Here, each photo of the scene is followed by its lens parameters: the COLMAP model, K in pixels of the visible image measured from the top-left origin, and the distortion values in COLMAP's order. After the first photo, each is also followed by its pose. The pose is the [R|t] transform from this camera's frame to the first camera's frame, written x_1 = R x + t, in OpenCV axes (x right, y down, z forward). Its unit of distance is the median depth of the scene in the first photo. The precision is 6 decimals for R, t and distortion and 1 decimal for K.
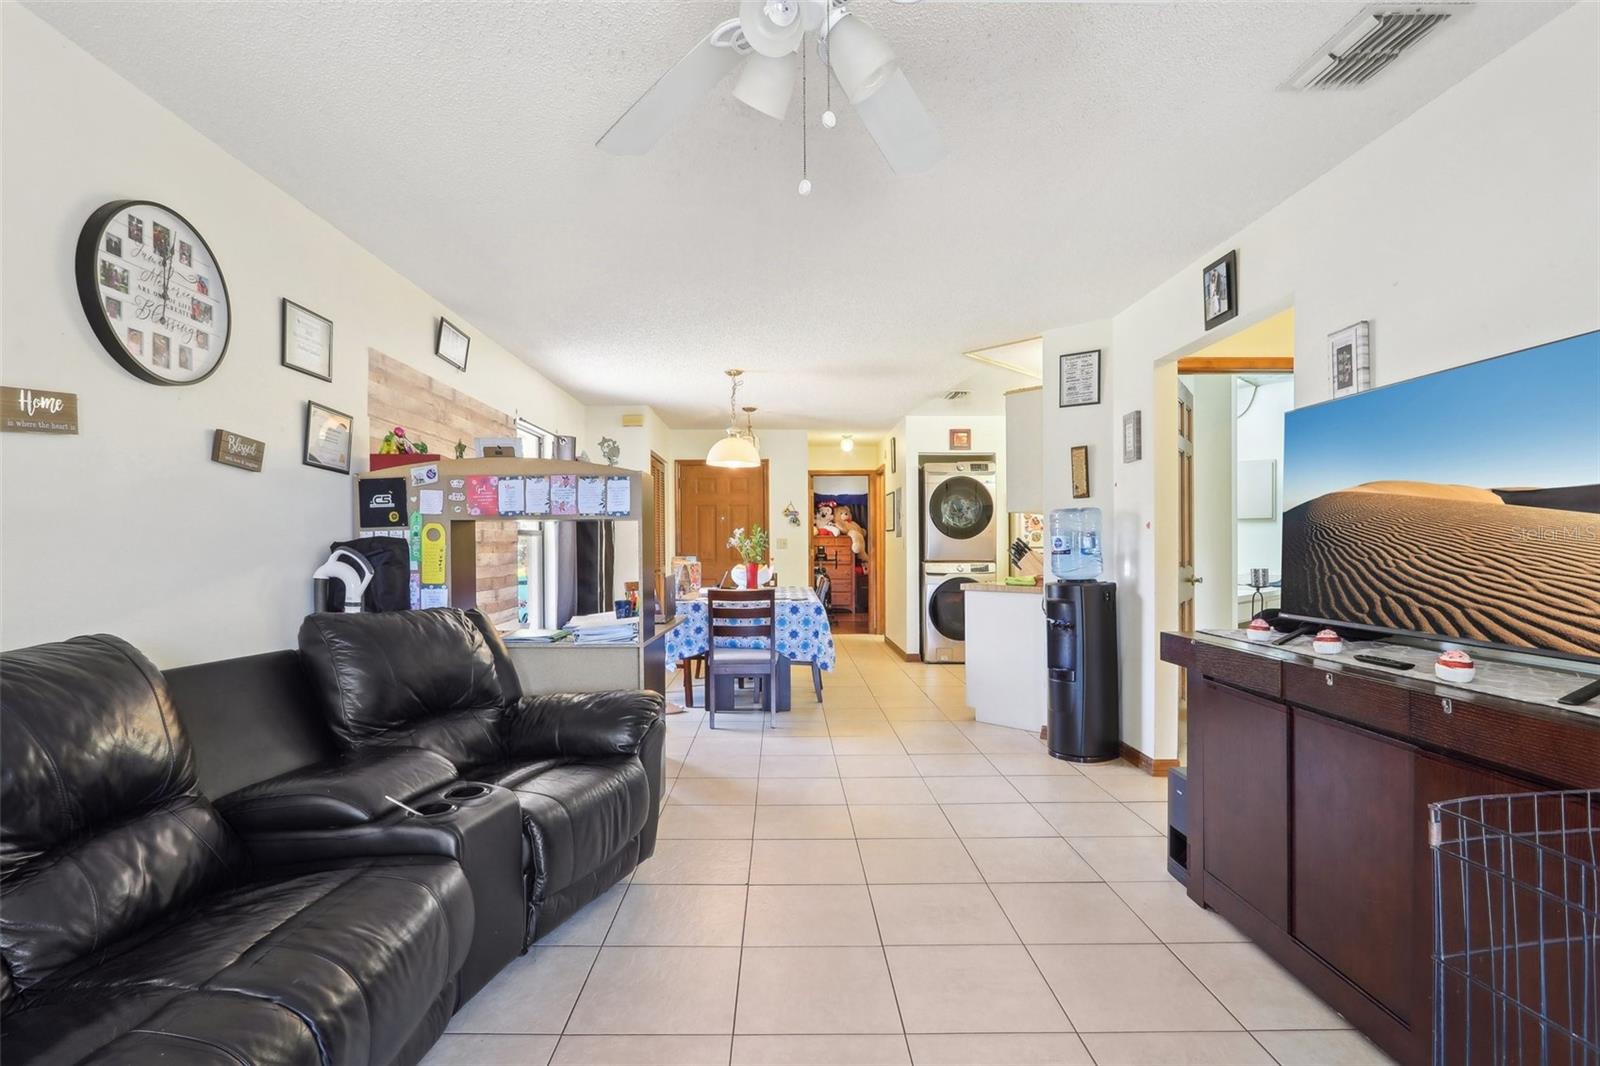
lens RADIAL K [[769.7, 0, 797.5], [0, 769.7, 543.8], [0, 0, 1]] dist [-0.002742, -0.000116]
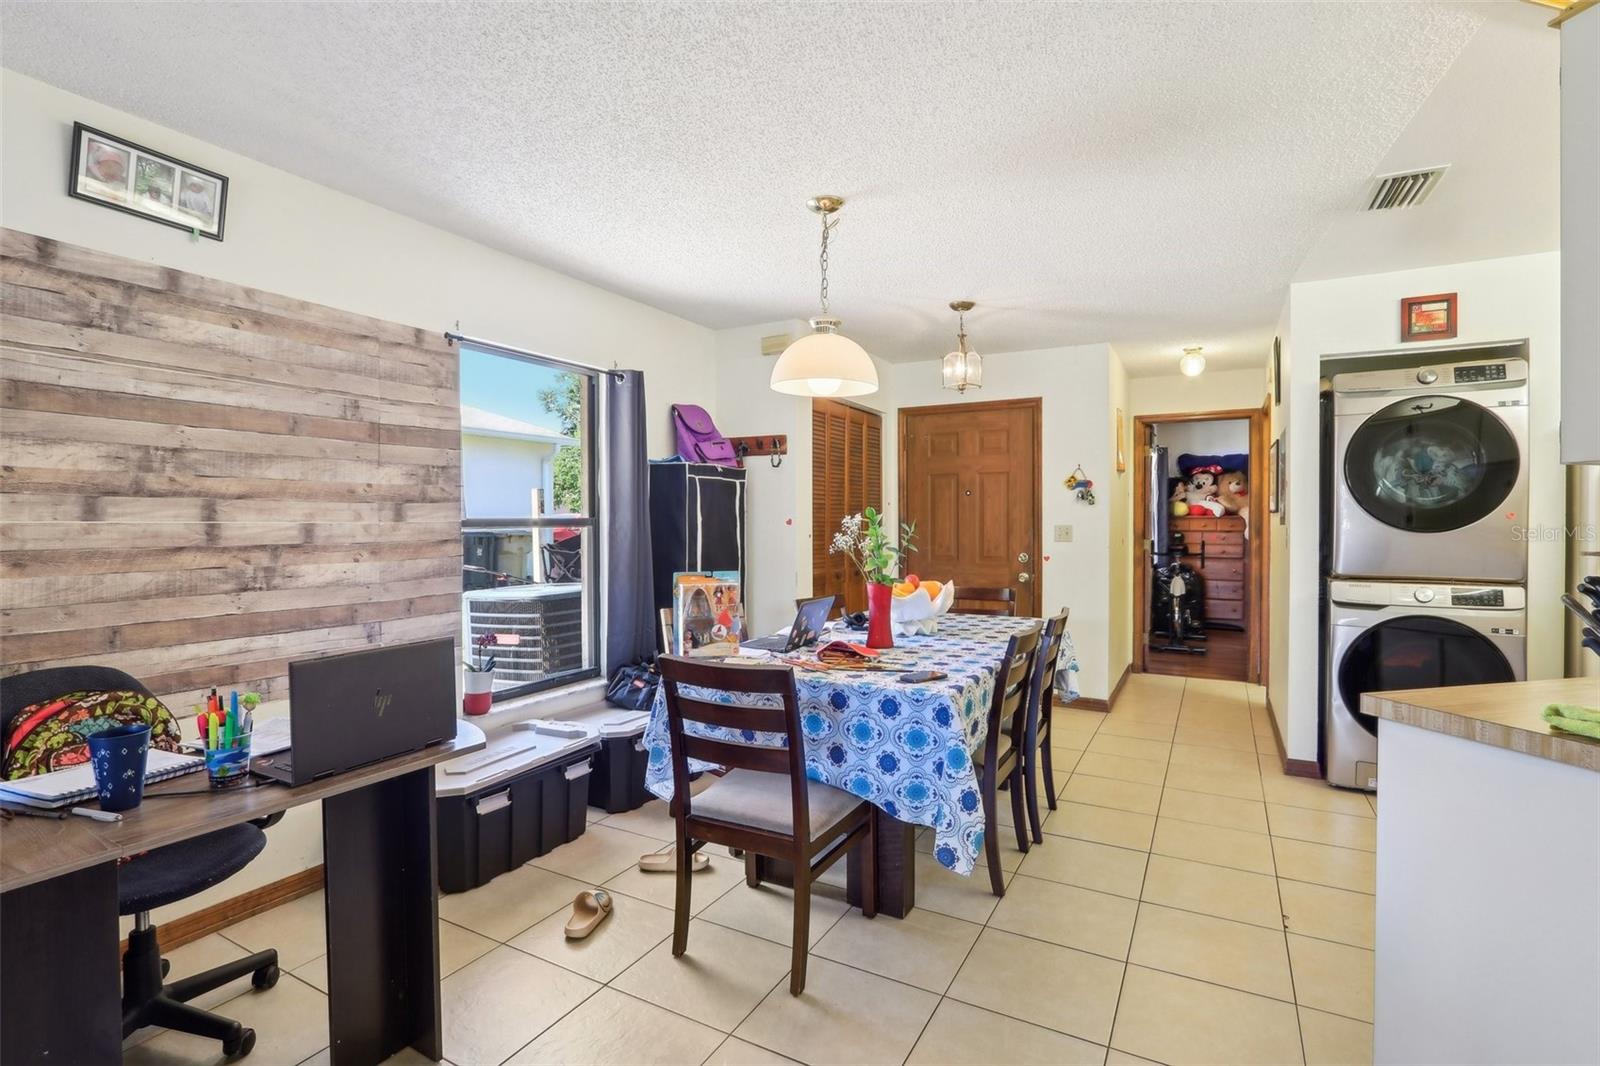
lens RADIAL K [[761.1, 0, 805.1], [0, 761.1, 530.0], [0, 0, 1]] dist [0.001025, 0.000266]
pose [[0.869487, 0.008615, -0.493880, 0.113269], [-0.001040, 0.999878, 0.015610, -0.014014], [0.493954, -0.013059, 0.869390, 0.414092]]
